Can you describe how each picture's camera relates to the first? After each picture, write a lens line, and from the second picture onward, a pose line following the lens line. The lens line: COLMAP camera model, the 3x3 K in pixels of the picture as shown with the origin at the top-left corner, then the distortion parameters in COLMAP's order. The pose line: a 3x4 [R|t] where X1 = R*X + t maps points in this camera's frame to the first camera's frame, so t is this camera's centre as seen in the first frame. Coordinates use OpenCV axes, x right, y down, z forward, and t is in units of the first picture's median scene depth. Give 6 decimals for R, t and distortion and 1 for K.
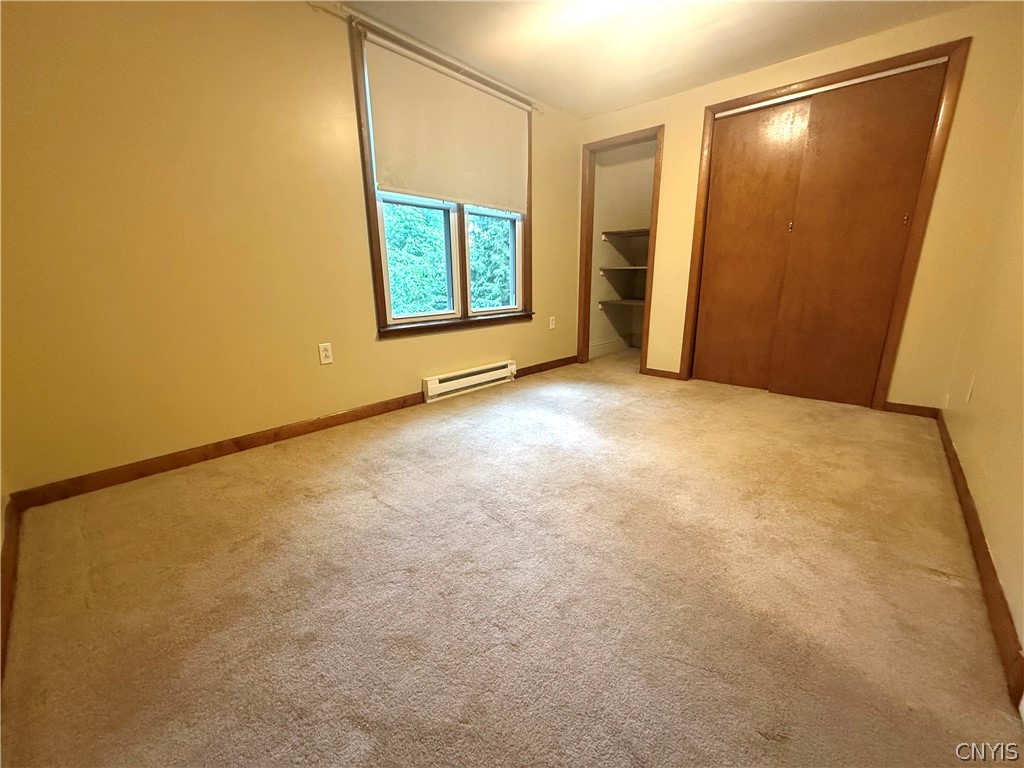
lens RADIAL K [[408.9, 0, 507.9], [0, 408.9, 383.7], [0, 0, 1]] dist [-0.000041, 0.000386]
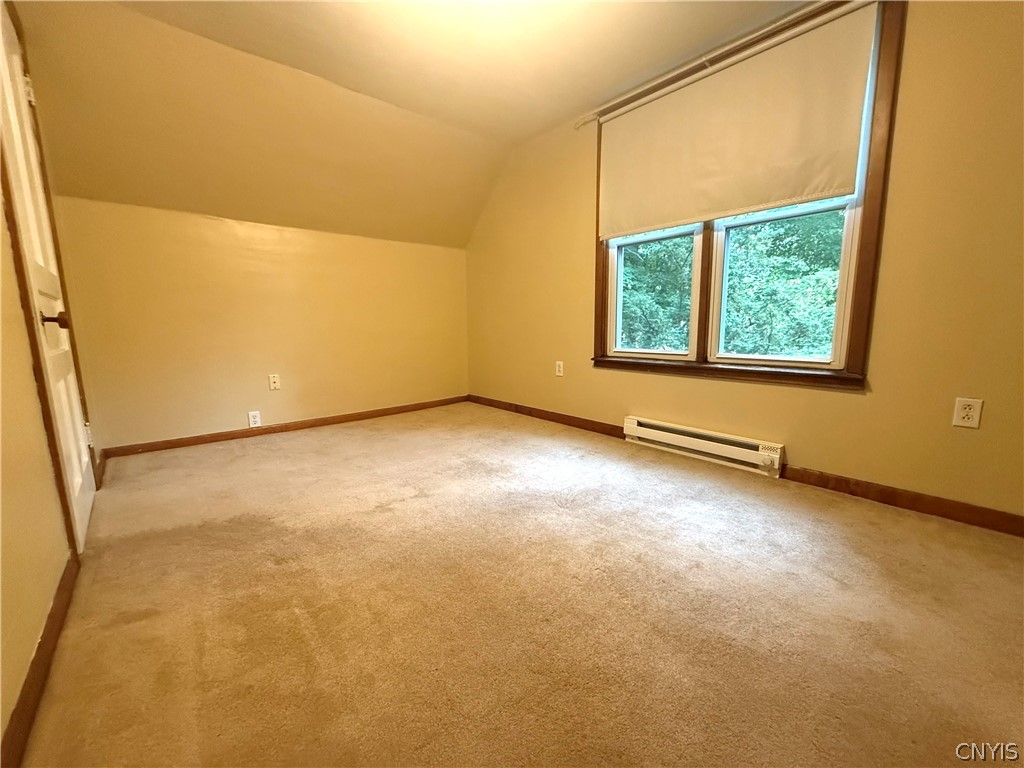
lens RADIAL K [[408.9, 0, 507.0], [0, 408.9, 384.8], [0, 0, 1]] dist [-0.000041, 0.000386]
pose [[-0.120061, 0.156897, -0.980290, 0.757829], [-0.237732, 0.954160, 0.181831, -0.185942], [0.963882, 0.254878, -0.077258, 0.760334]]
